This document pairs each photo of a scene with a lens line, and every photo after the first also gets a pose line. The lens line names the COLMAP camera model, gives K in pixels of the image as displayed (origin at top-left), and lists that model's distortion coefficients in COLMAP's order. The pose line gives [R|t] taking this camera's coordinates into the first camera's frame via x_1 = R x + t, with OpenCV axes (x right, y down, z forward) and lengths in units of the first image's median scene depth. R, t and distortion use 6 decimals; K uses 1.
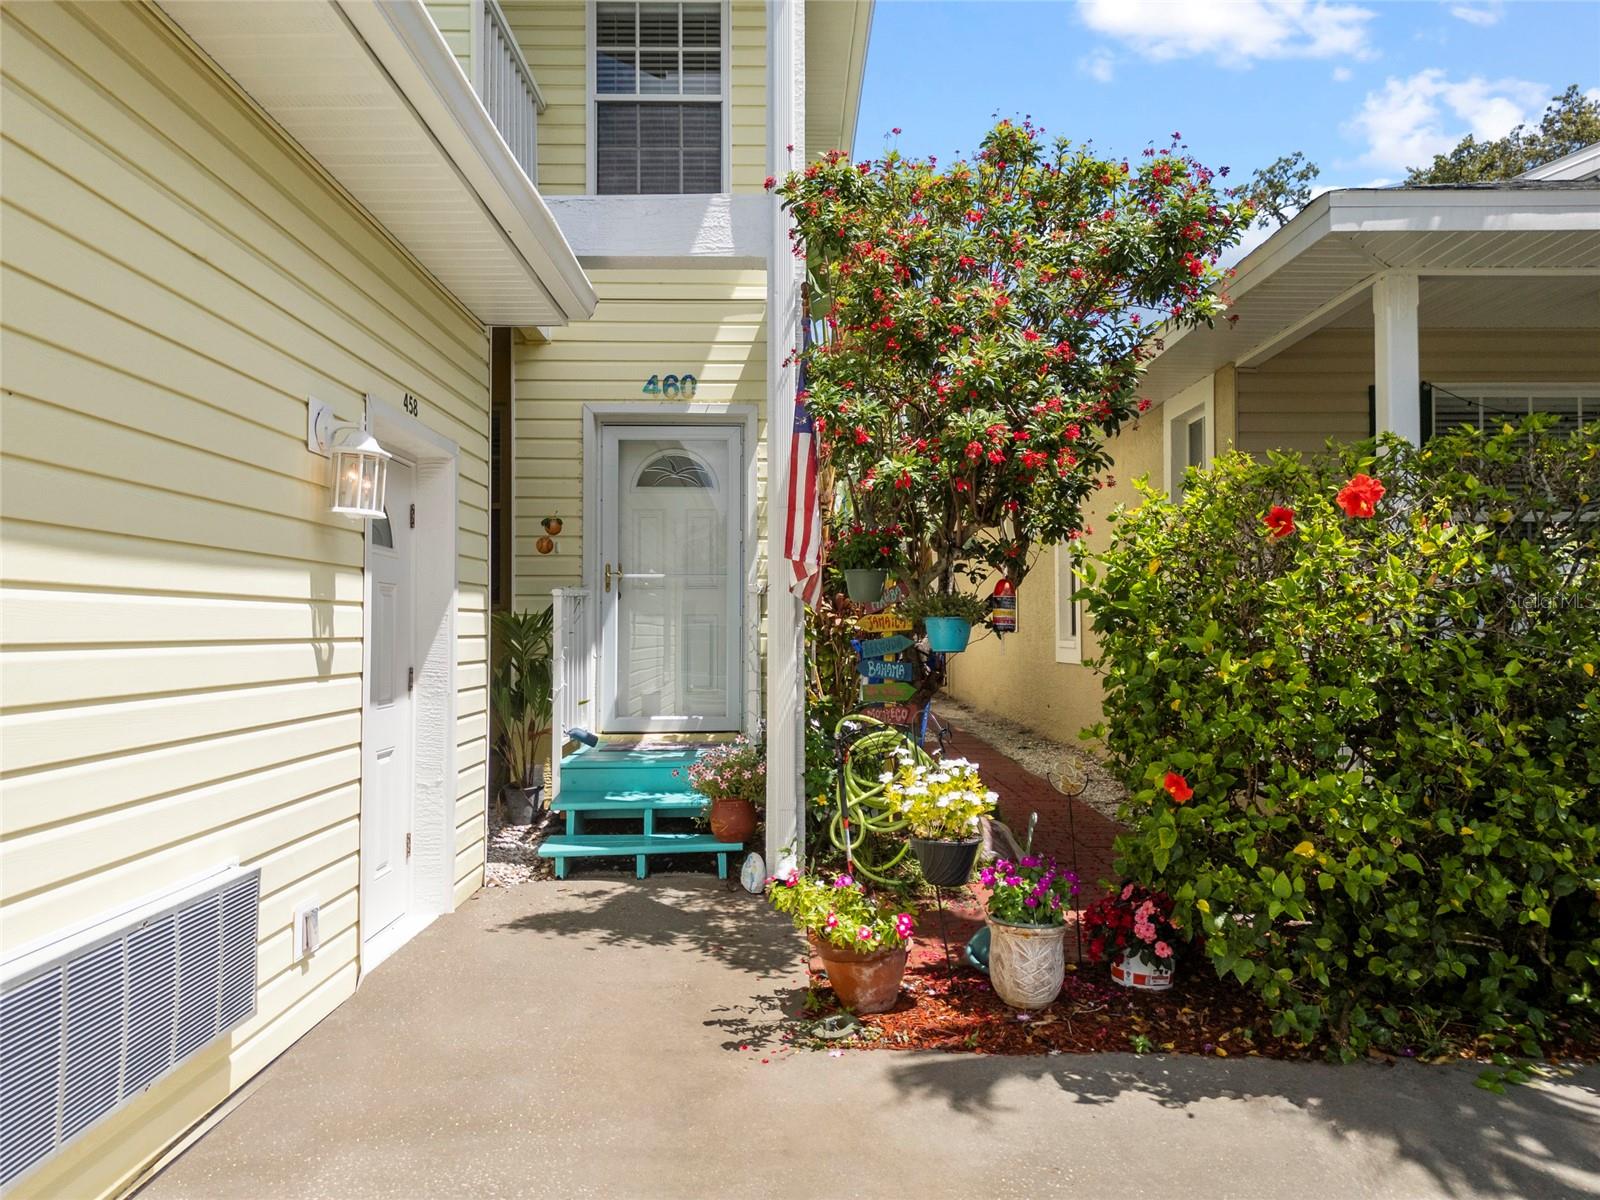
lens RADIAL K [[1122.6, 0, 800.0], [0, 1122.6, 600.0], [0, 0, 1]] dist [0.075766, -0.073469]
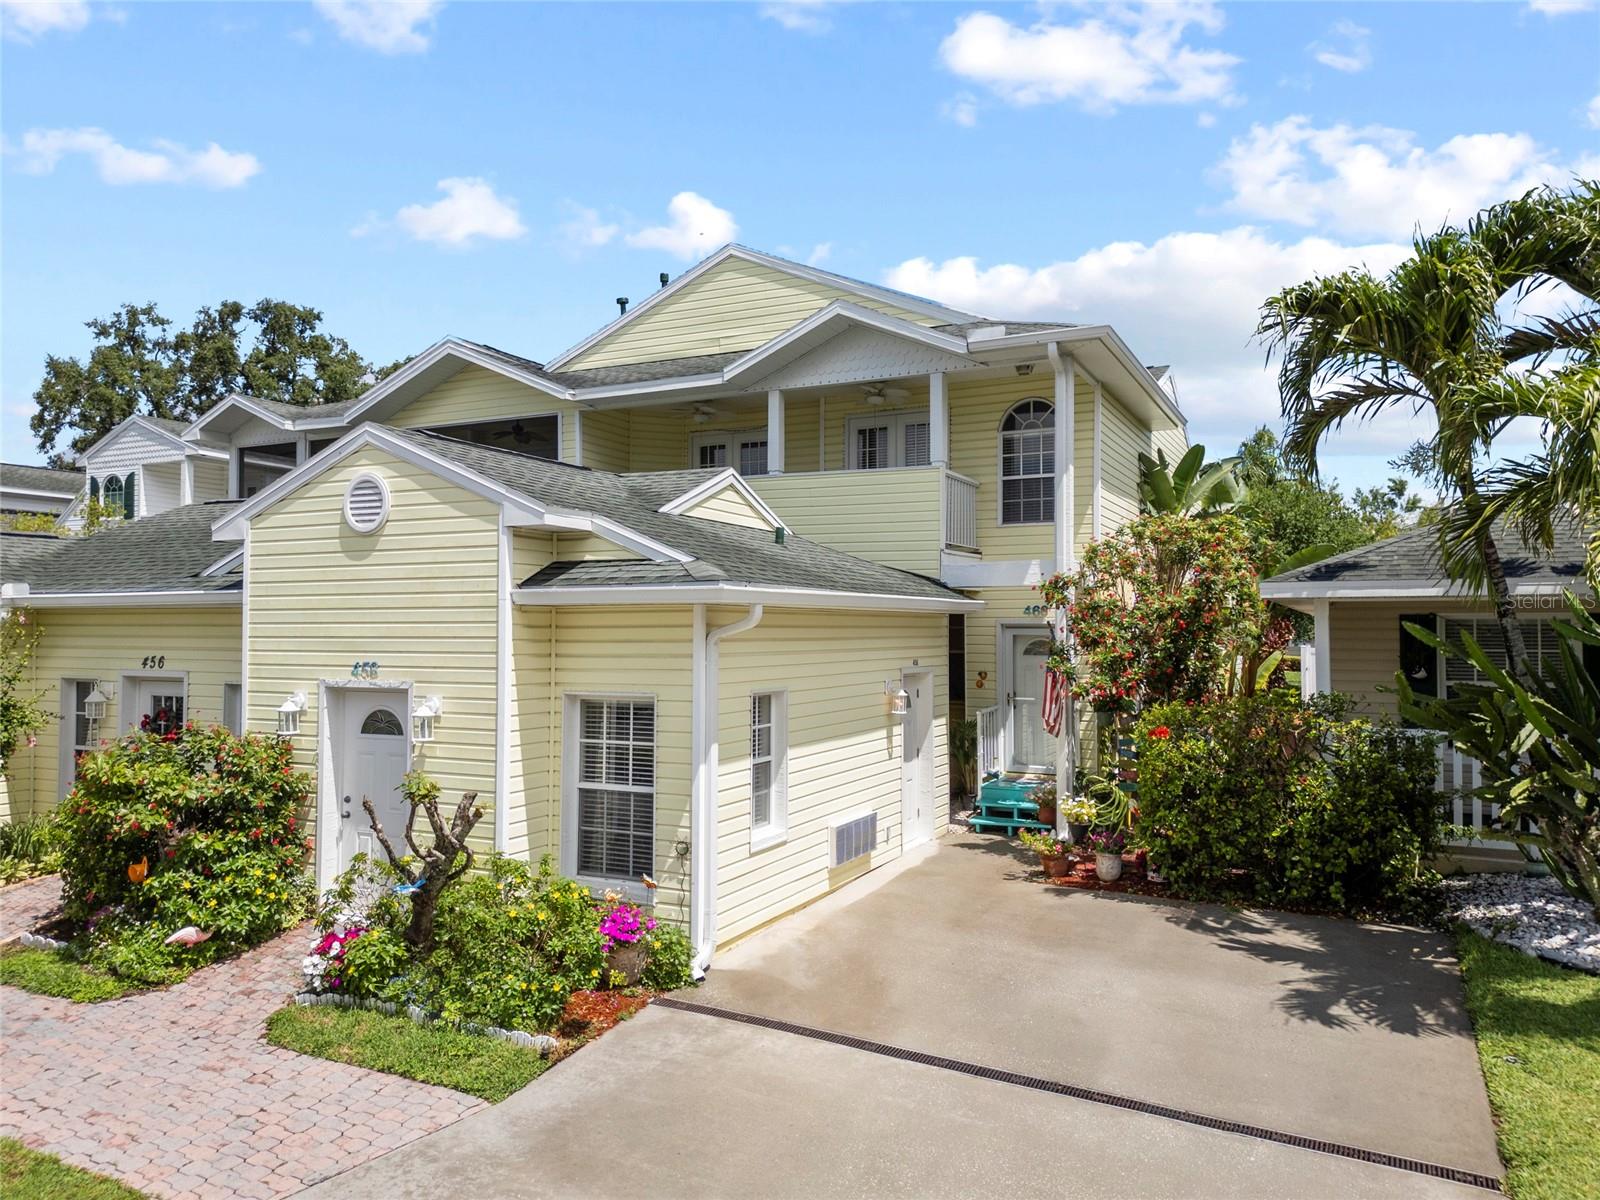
lens RADIAL K [[1122.6, 0, 800.0], [0, 1122.6, 600.0], [0, 0, 1]] dist [0.075766, -0.073469]
pose [[0.891972, -0.009832, -0.451983, 0.692817], [0.010083, 0.999947, -0.001855, -0.324103], [0.451978, -0.002902, 0.892025, -1.698692]]
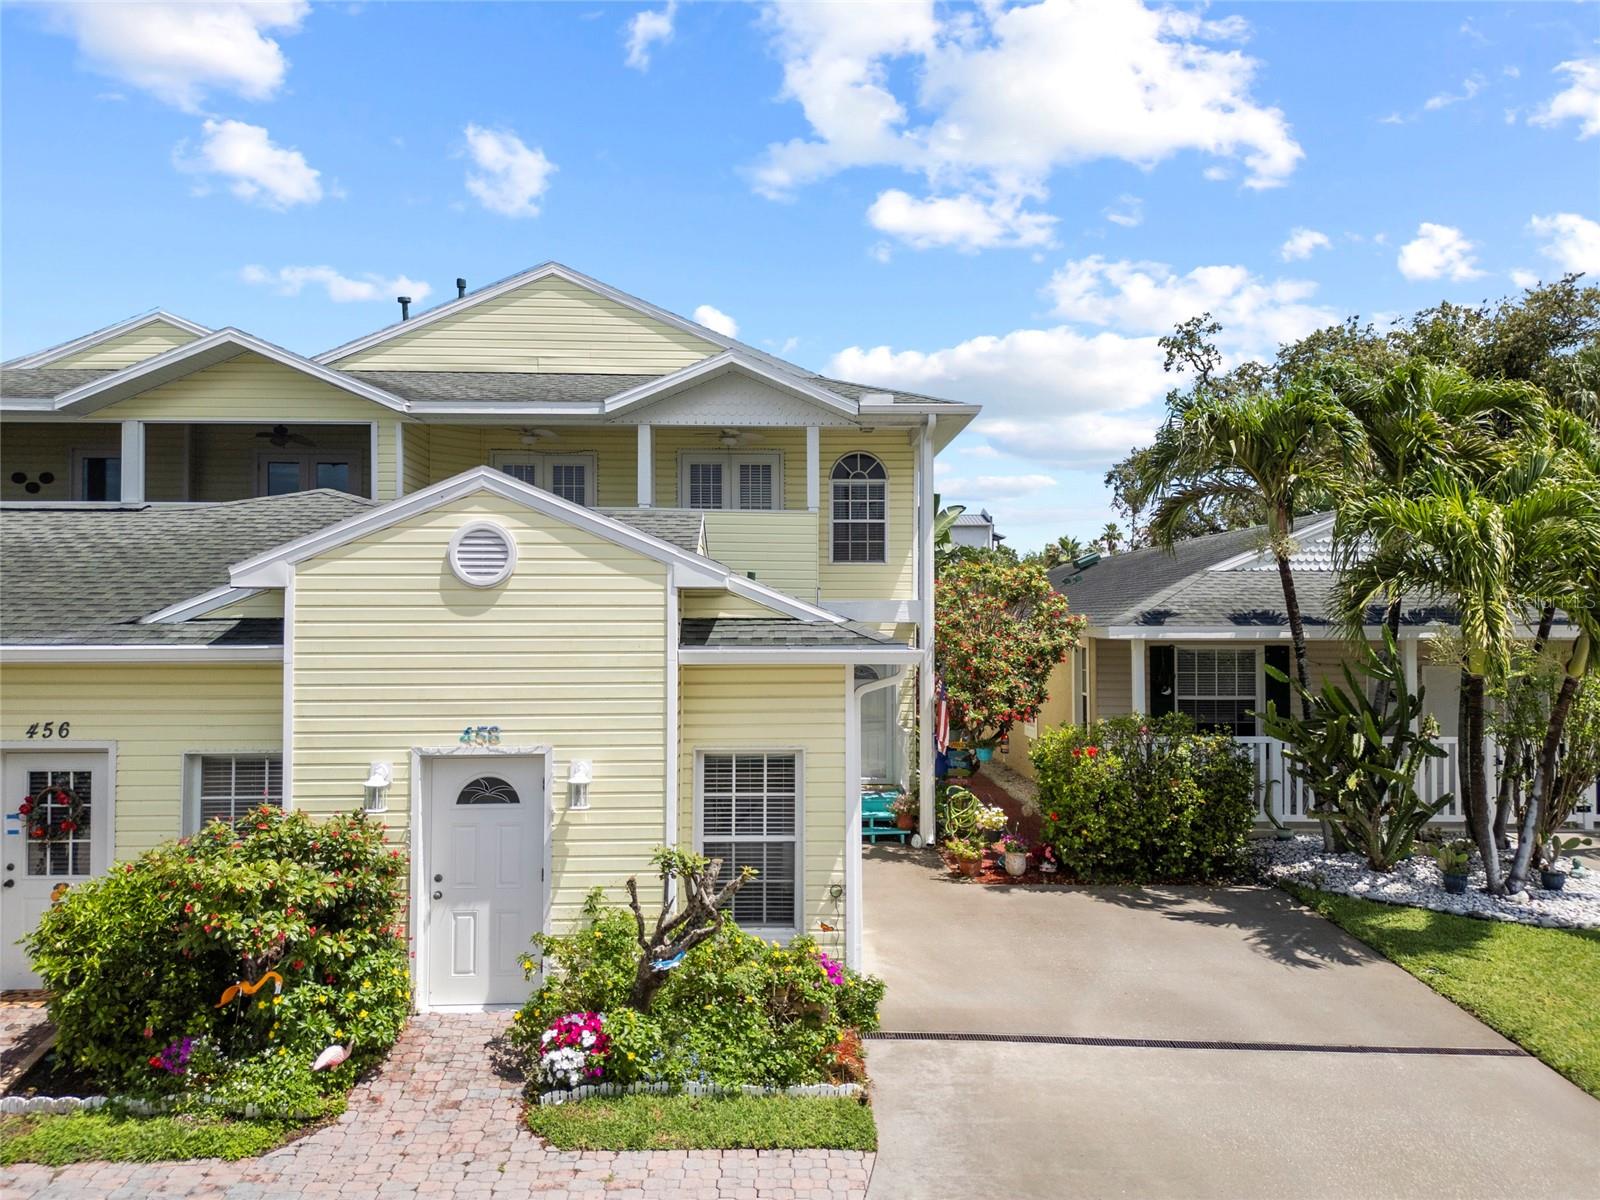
lens RADIAL K [[1113.5, 0, 800.0], [0, 1113.5, 600.0], [0, 0, 1]] dist [0.080819, -0.080202]
pose [[0.999736, 0.001441, 0.022946, -0.472284], [-0.001606, 0.999973, 0.007186, -0.451580], [-0.022936, -0.007221, 0.999711, -2.112978]]
